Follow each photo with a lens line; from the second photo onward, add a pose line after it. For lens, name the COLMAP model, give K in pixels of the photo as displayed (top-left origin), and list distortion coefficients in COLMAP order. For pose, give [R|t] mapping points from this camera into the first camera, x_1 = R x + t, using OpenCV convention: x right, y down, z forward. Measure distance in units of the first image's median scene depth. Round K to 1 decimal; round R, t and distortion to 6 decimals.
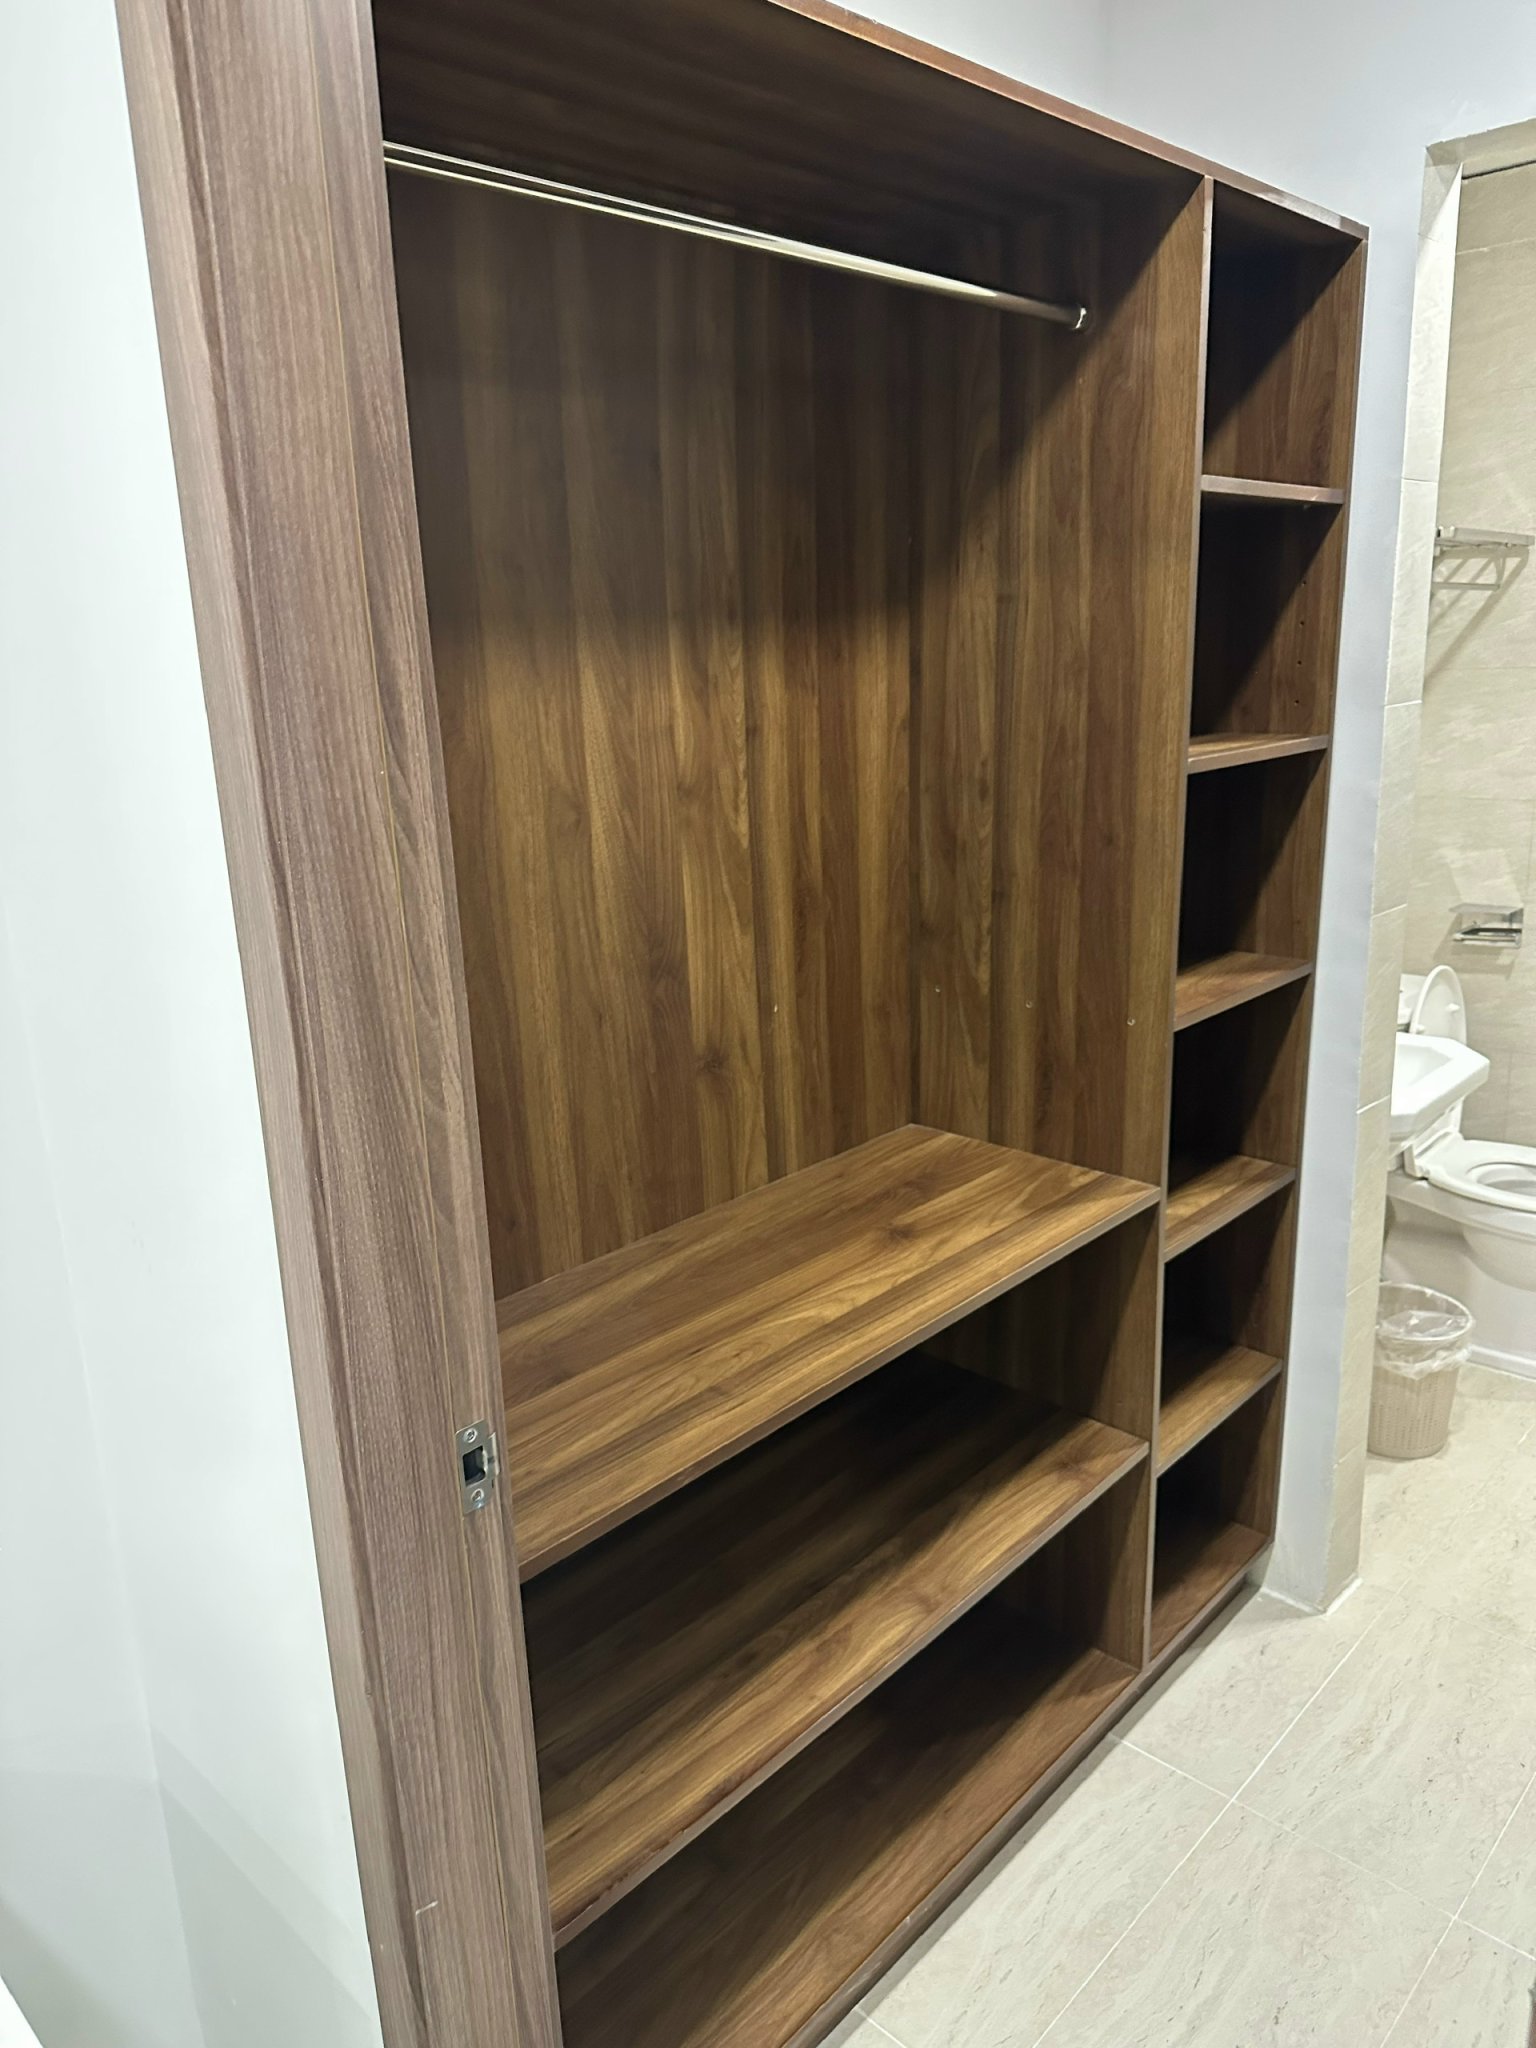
lens RADIAL K [[1434.1, 0, 768.0], [0, 1434.1, 1024.0], [0, 0, 1]] dist [0.006450, -0.035157]
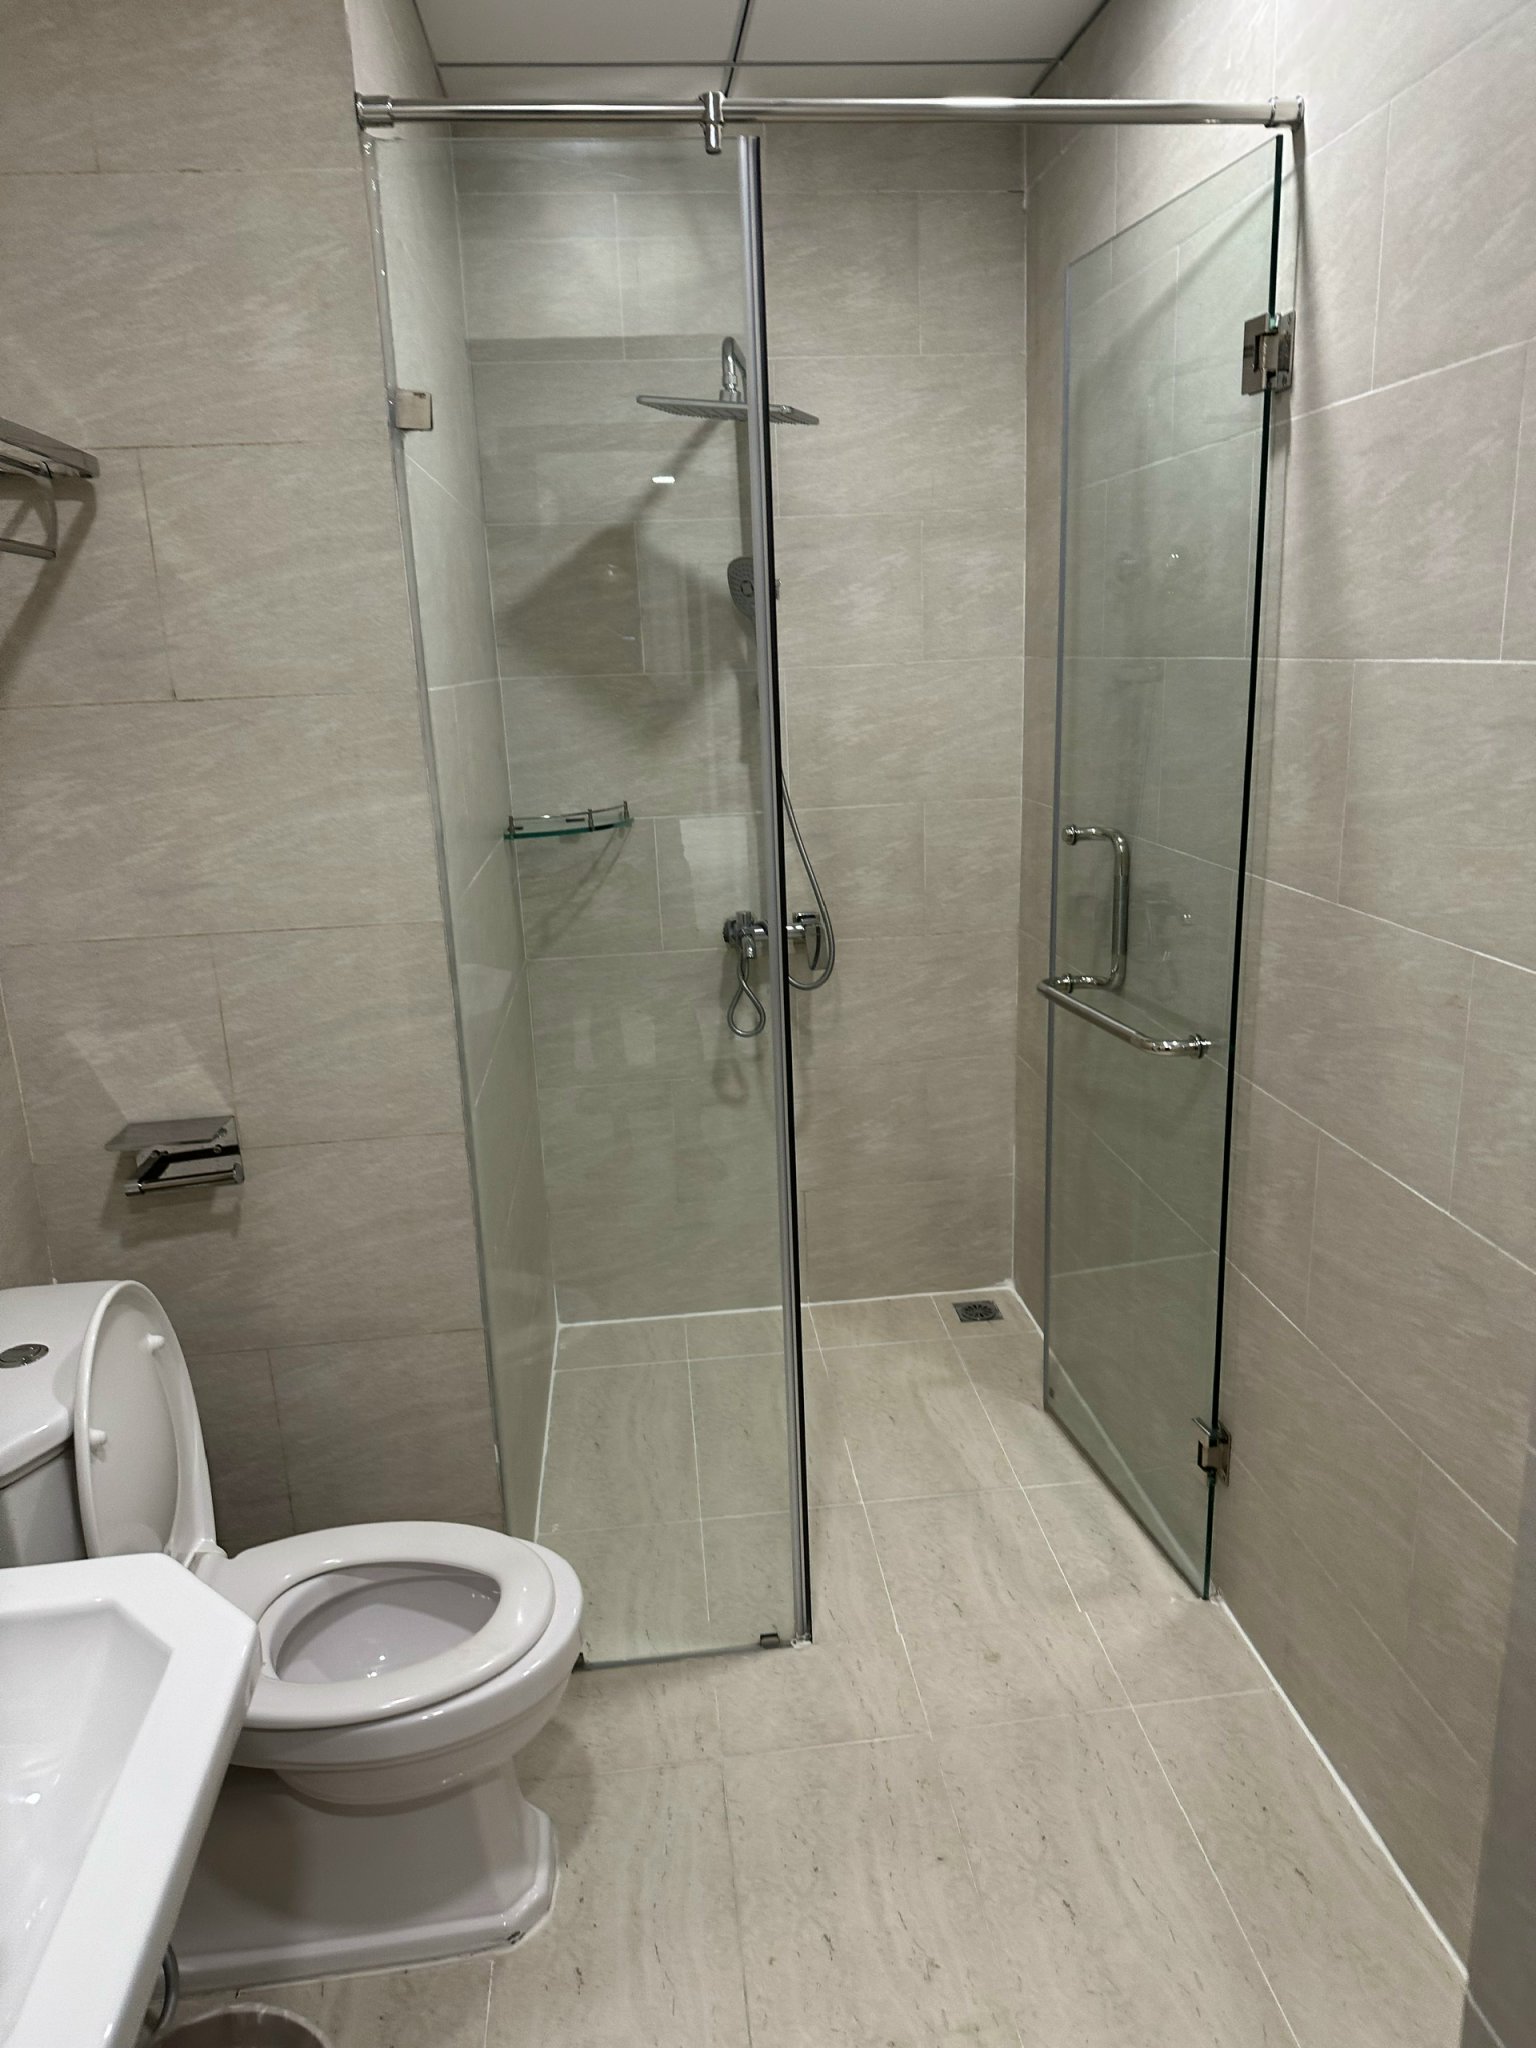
lens RADIAL K [[1440.2, 0, 768.0], [0, 1440.2, 1024.0], [0, 0, 1]] dist [0.098370, -0.154800]
pose [[0.647066, -0.176981, 0.741608, 0.236436], [0.212833, 0.975948, 0.047205, -0.098139], [-0.732125, 0.127295, 0.669170, 0.441811]]
